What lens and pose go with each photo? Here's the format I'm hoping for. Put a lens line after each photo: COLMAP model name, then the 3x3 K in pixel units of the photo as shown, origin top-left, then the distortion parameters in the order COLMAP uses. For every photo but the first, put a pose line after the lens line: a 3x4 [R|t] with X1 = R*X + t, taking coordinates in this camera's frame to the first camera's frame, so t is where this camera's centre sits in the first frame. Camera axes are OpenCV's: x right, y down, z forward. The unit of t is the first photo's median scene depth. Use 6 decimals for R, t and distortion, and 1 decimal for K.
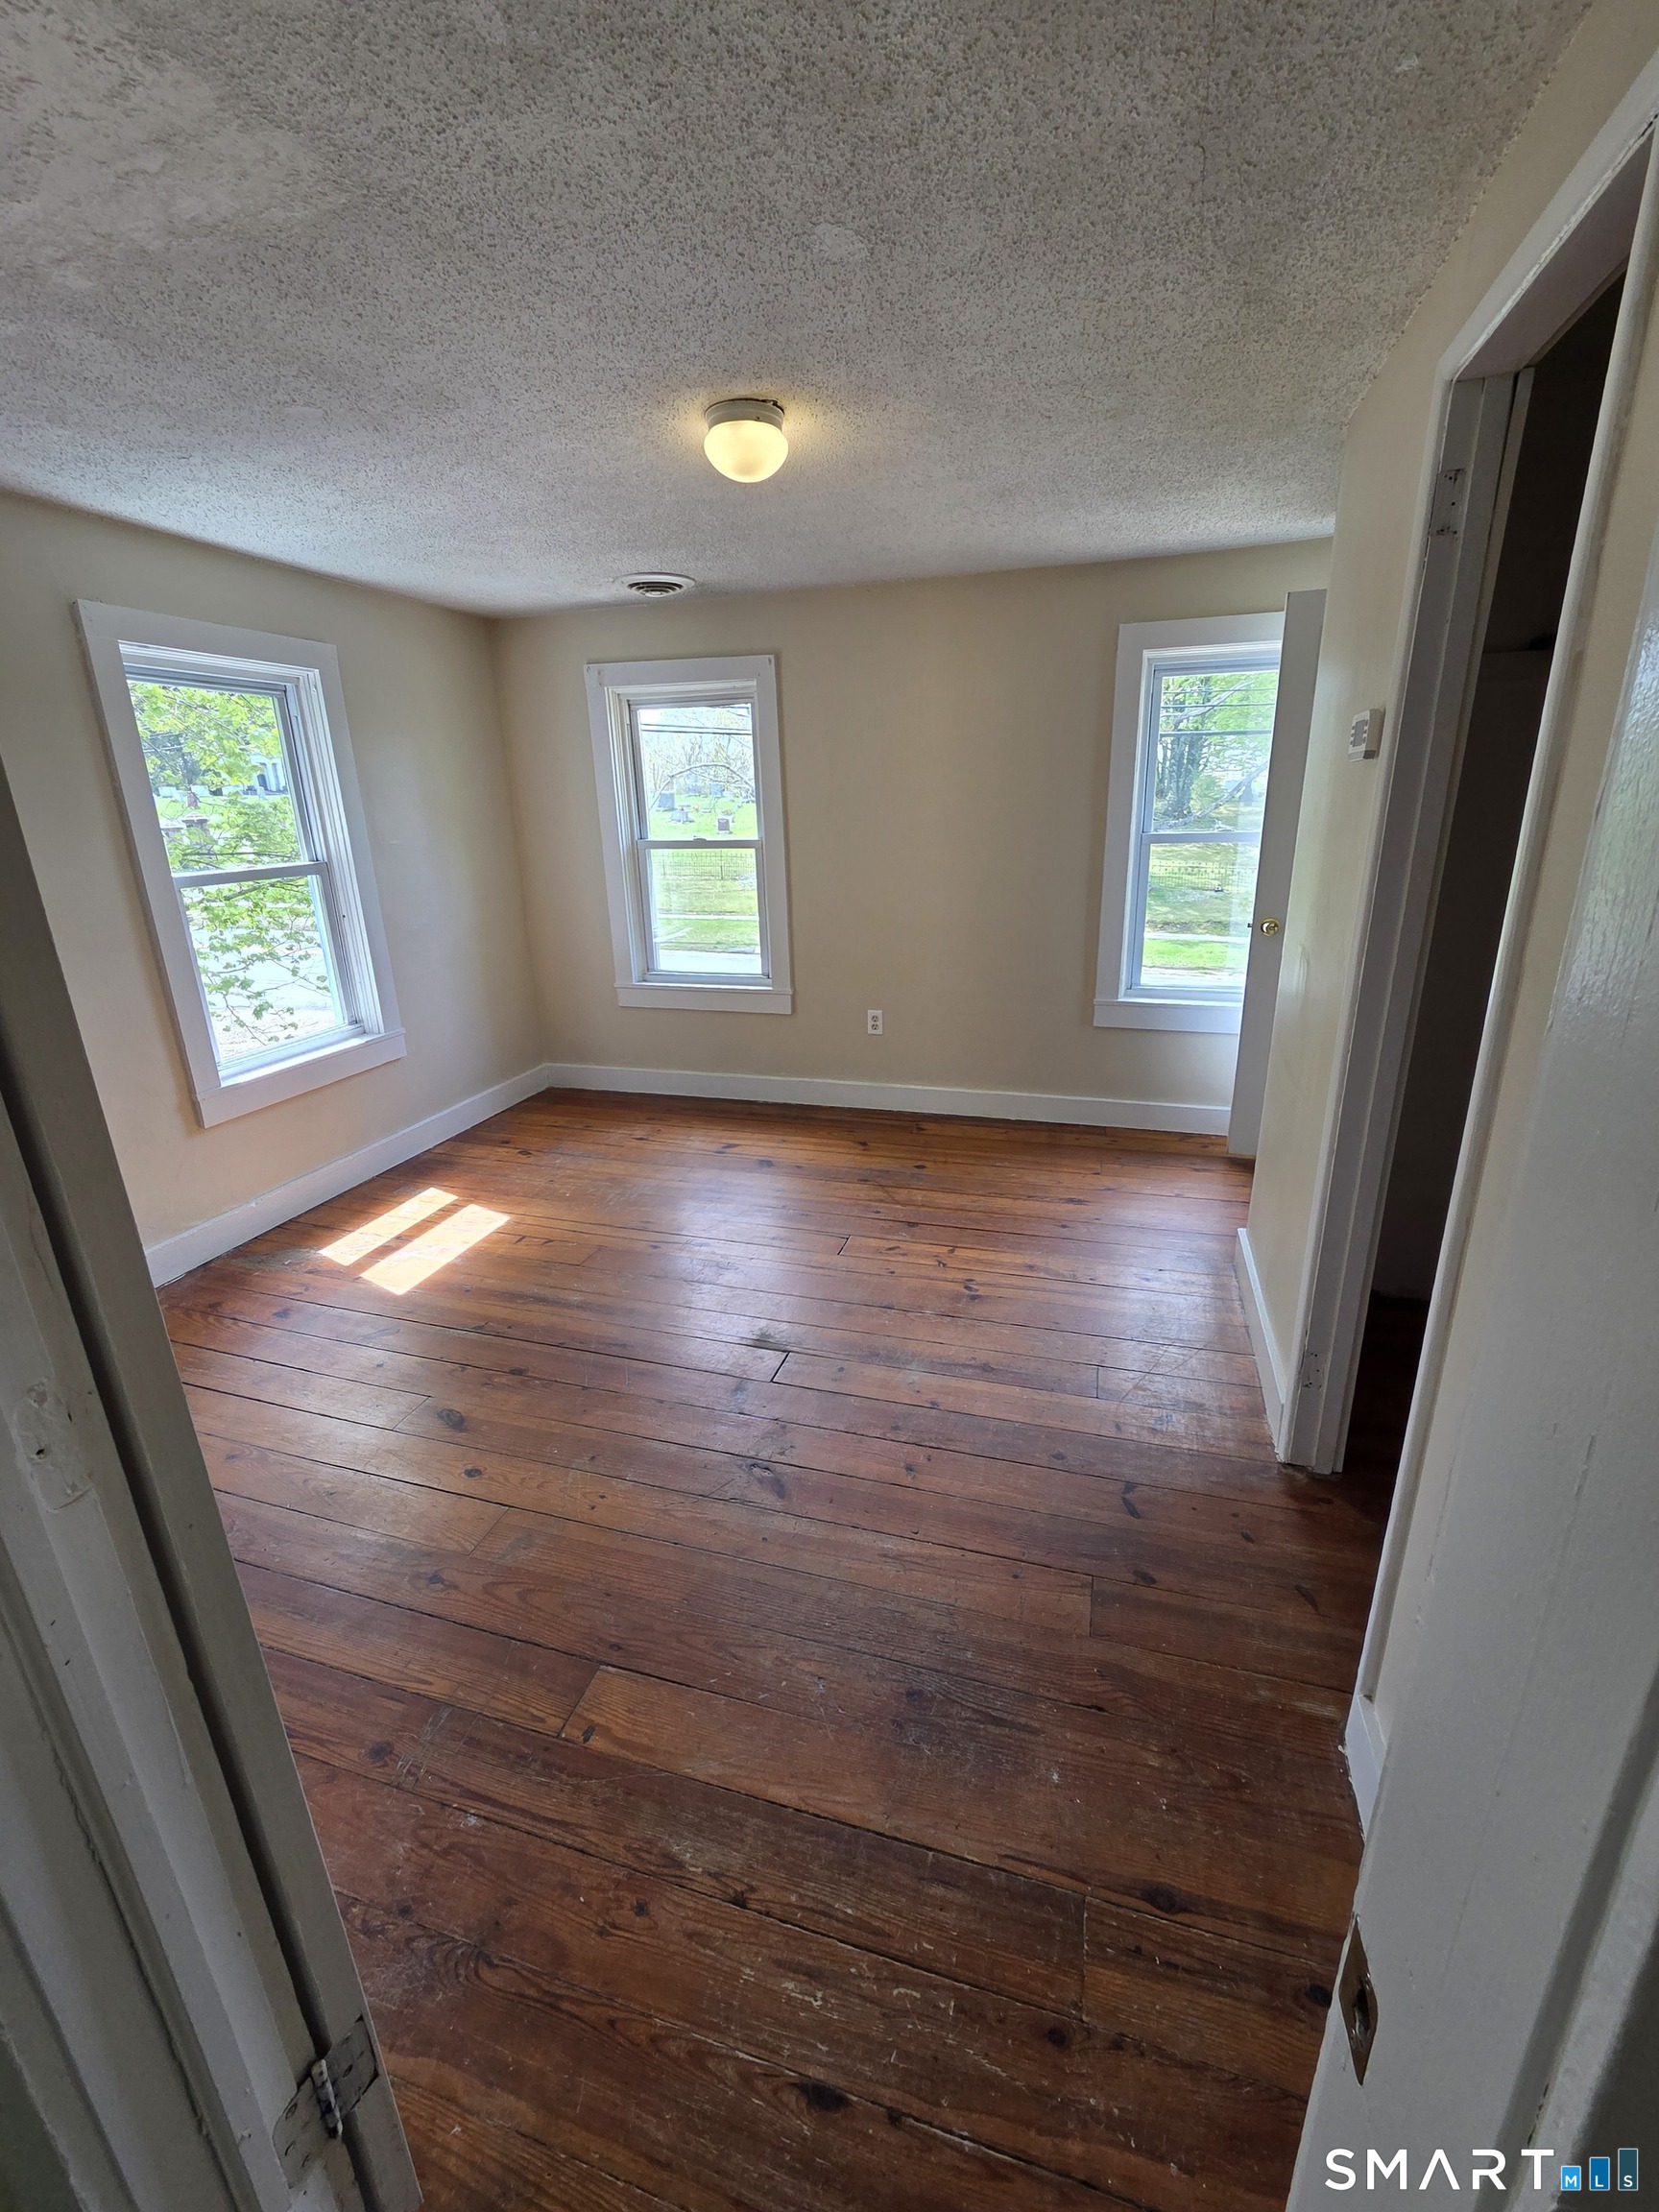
lens RADIAL K [[909.1, 0, 830.7], [0, 909.1, 1097.8], [0, 0, 1]] dist [-0.000399, -0.000293]
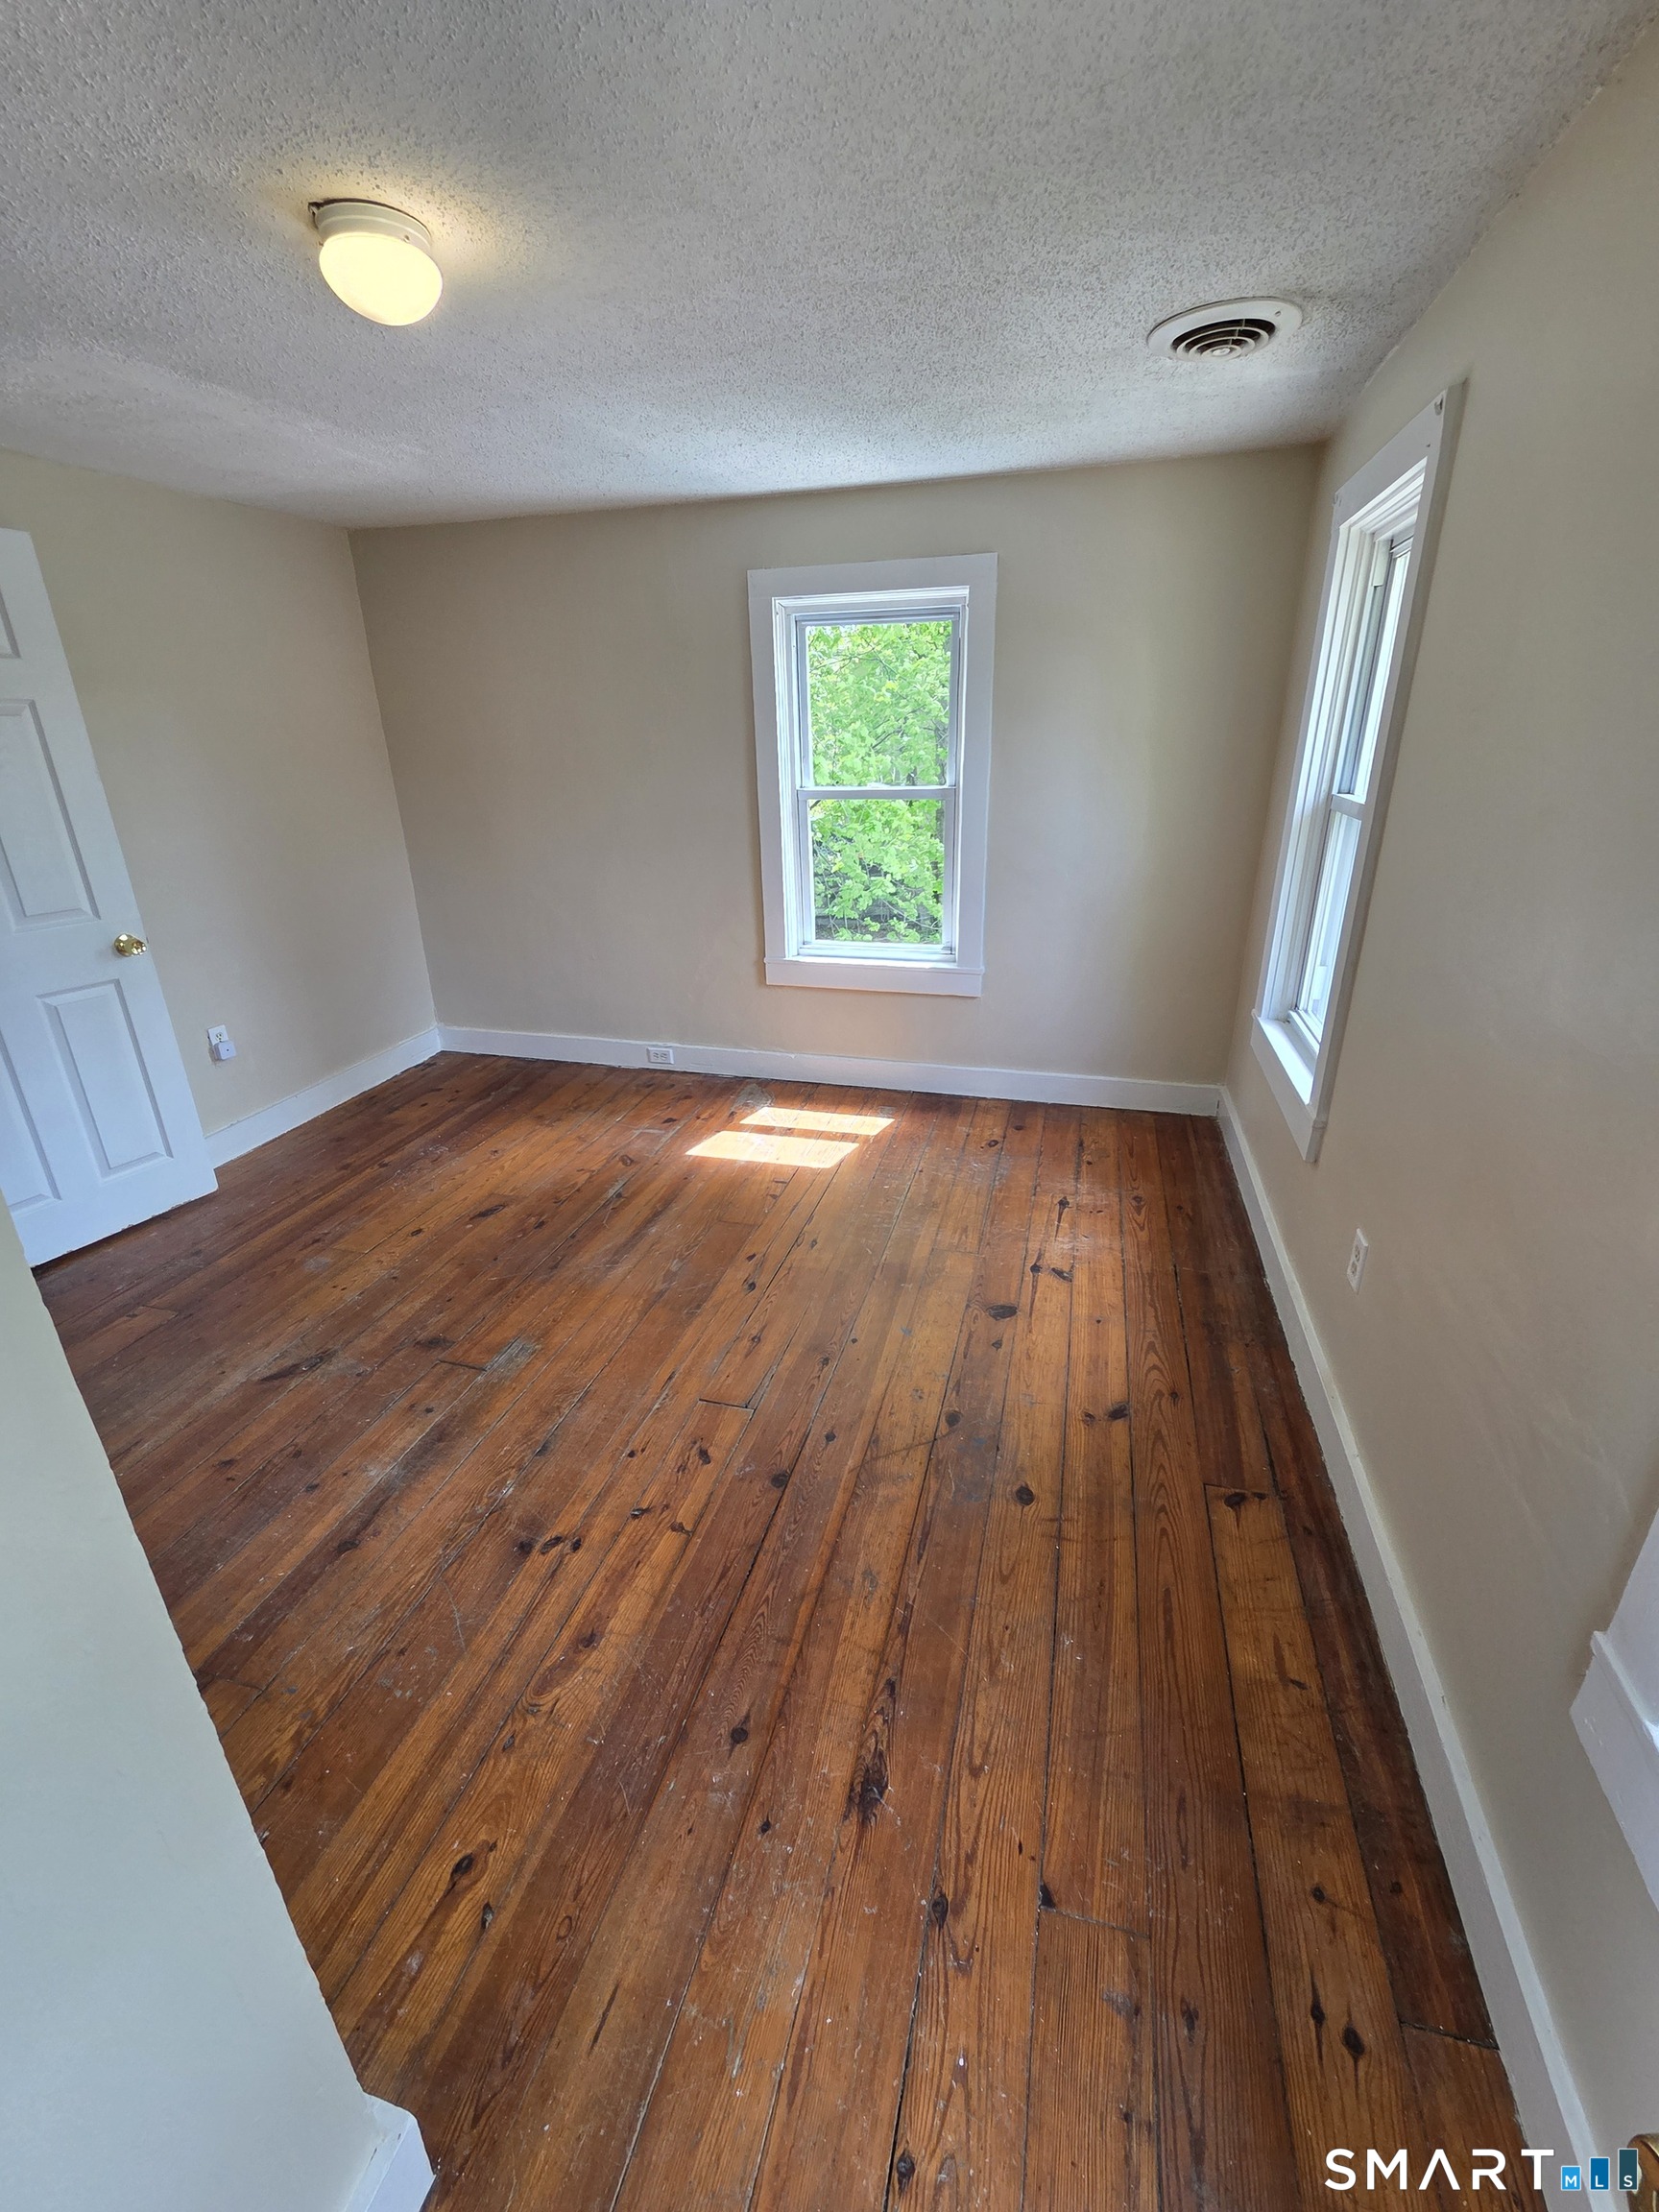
lens RADIAL K [[909.1, 0, 840.8], [0, 909.1, 1097.9], [0, 0, 1]] dist [-0.000399, -0.000293]
pose [[0.026502, 0.395283, -0.918177, 0.871583], [-0.296394, 0.880305, 0.370423, -0.507731], [0.954698, 0.262325, 0.140489, 1.436605]]
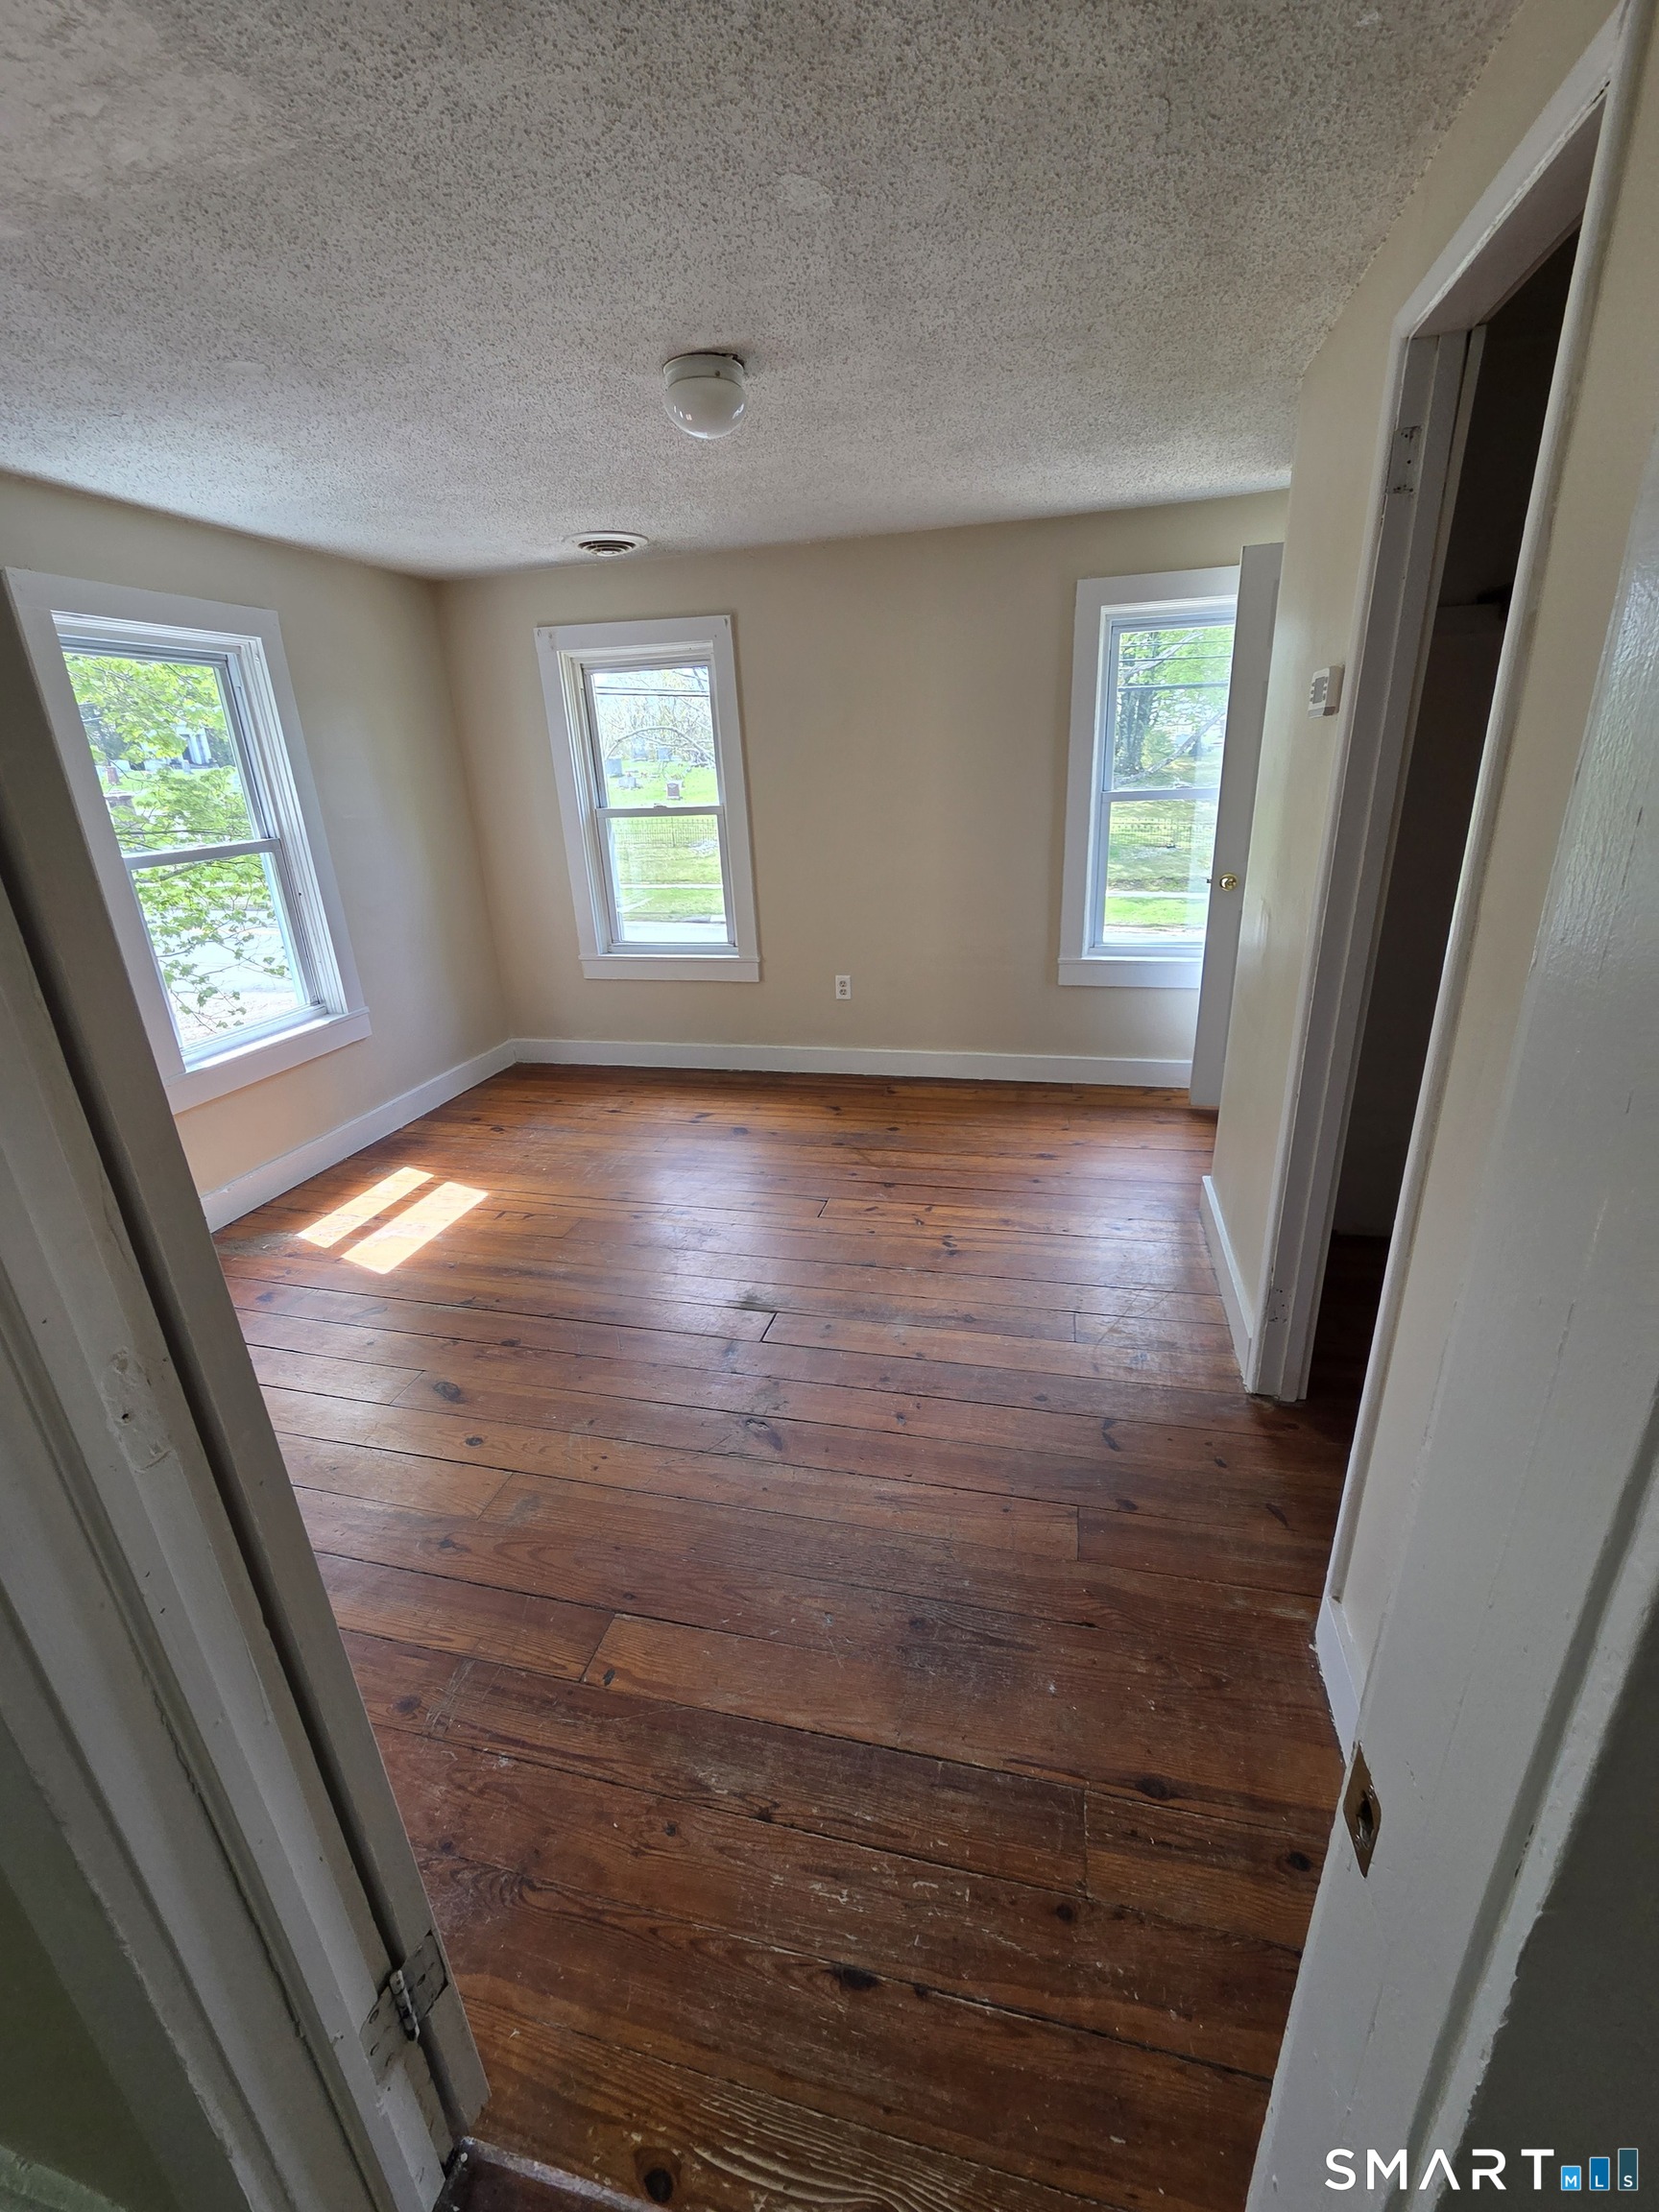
lens RADIAL K [[909.1, 0, 830.0], [0, 909.1, 1106.9], [0, 0, 1]] dist [-0.000399, -0.000293]
pose [[0.998519, -0.035254, 0.041426, -0.025049], [0.033307, 0.998349, 0.046789, 0.002888], [-0.043007, -0.045340, 0.998045, -0.020212]]
